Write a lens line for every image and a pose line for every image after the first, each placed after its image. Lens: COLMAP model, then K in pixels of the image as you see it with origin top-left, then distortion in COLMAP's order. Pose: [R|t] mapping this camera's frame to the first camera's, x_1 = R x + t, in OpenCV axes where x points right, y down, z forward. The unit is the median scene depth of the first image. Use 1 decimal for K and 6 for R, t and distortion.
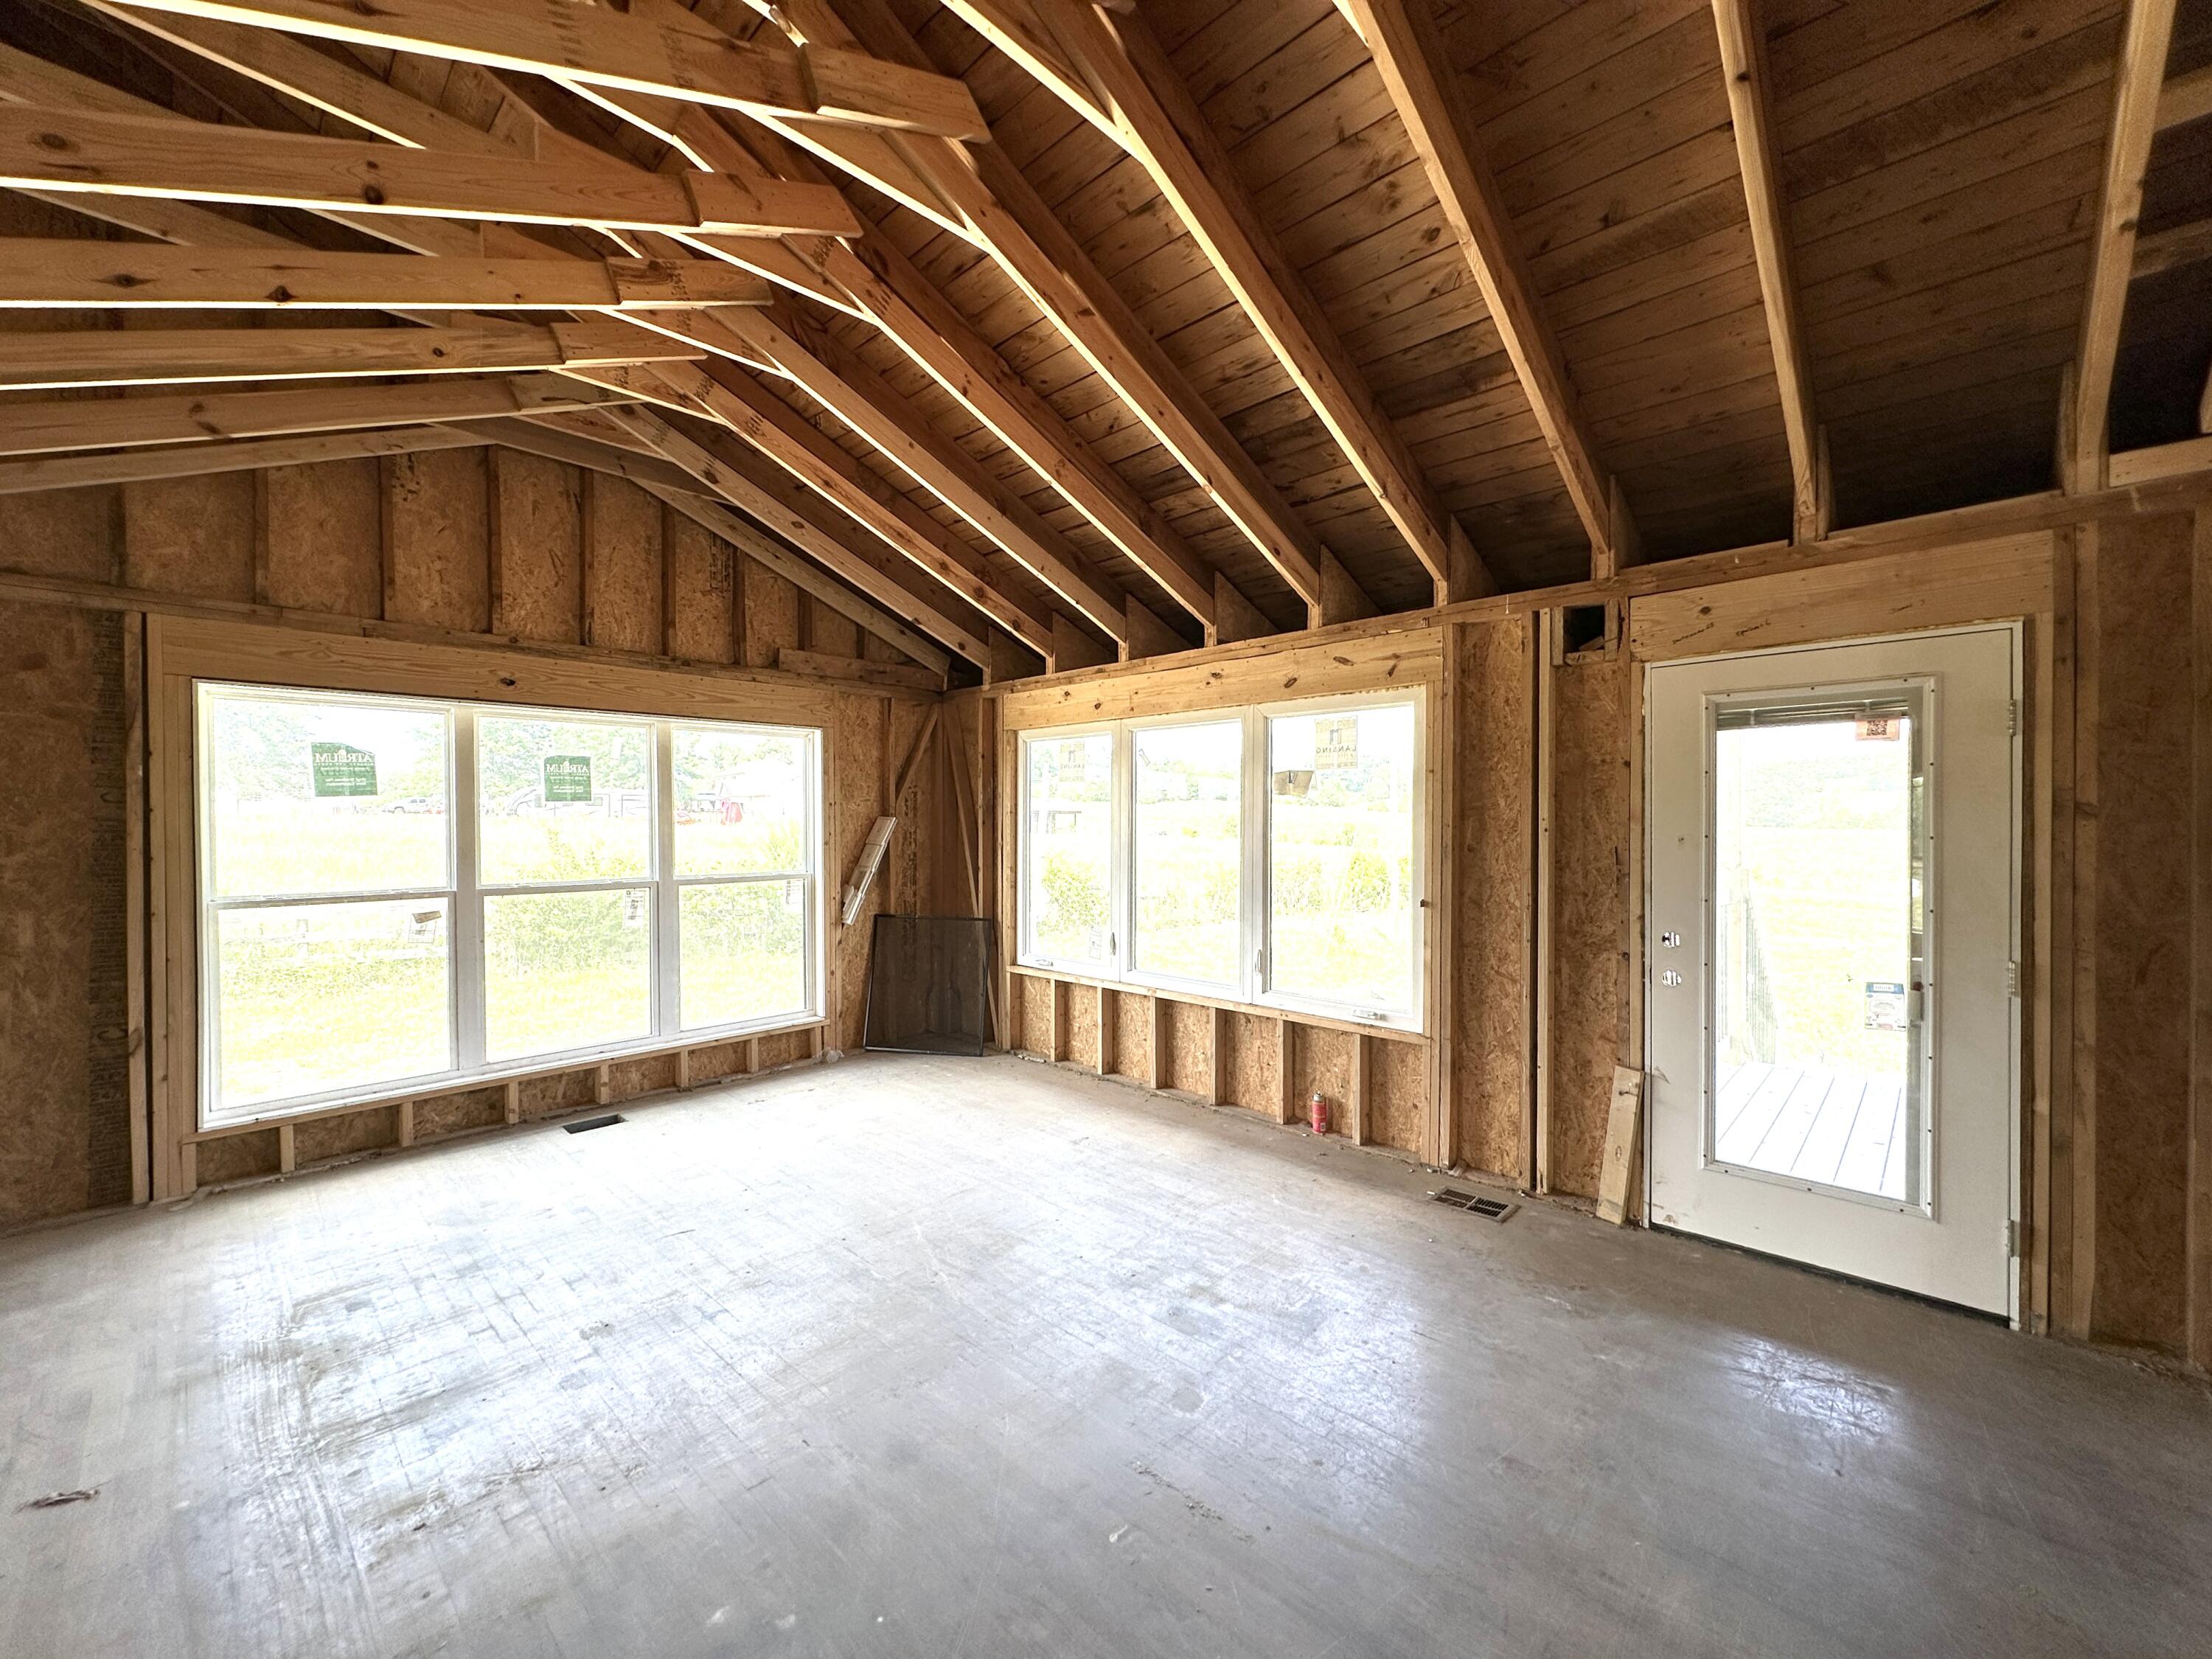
lens RADIAL K [[888.6, 0, 1095.1], [0, 888.6, 834.8], [0, 0, 1]] dist [0.000777, 0.000453]
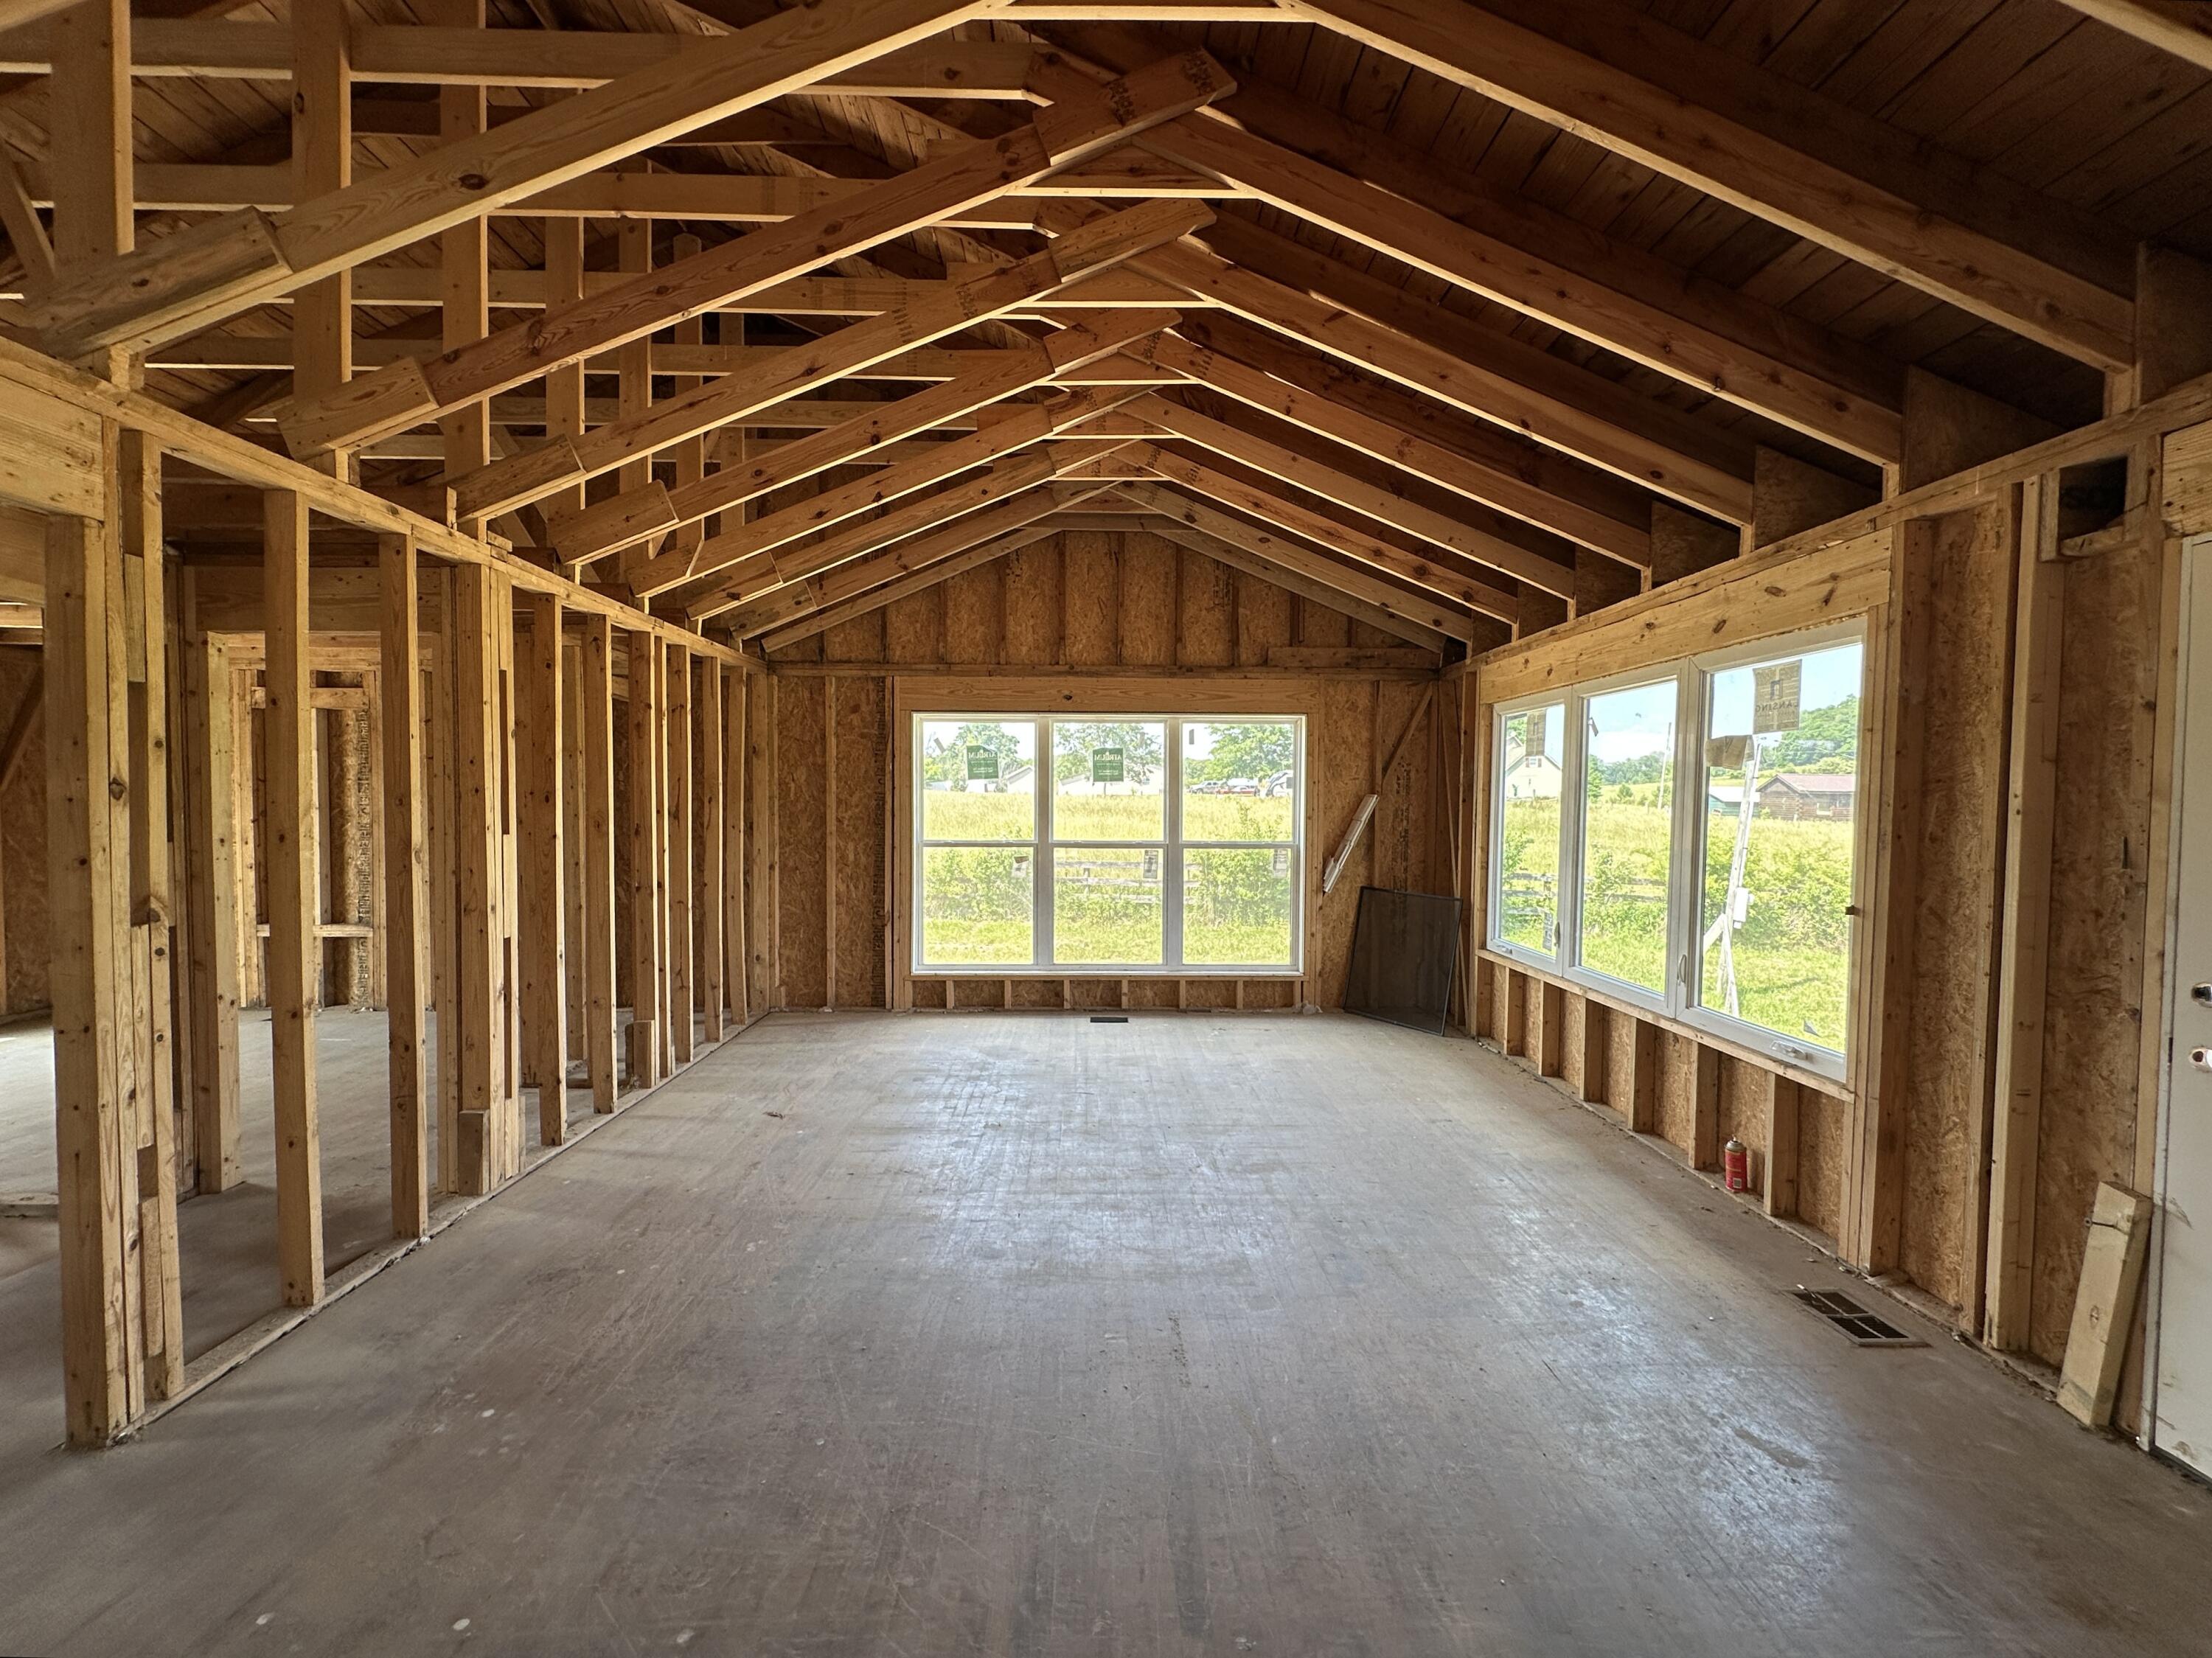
lens RADIAL K [[888.6, 0, 1076.9], [0, 888.6, 835.4], [0, 0, 1]] dist [0.000777, 0.000453]
pose [[0.698209, 0.035831, -0.714997, 0.407390], [-0.020504, 0.999338, 0.030058, 0.005550], [0.715601, -0.006327, 0.698481, 0.022690]]
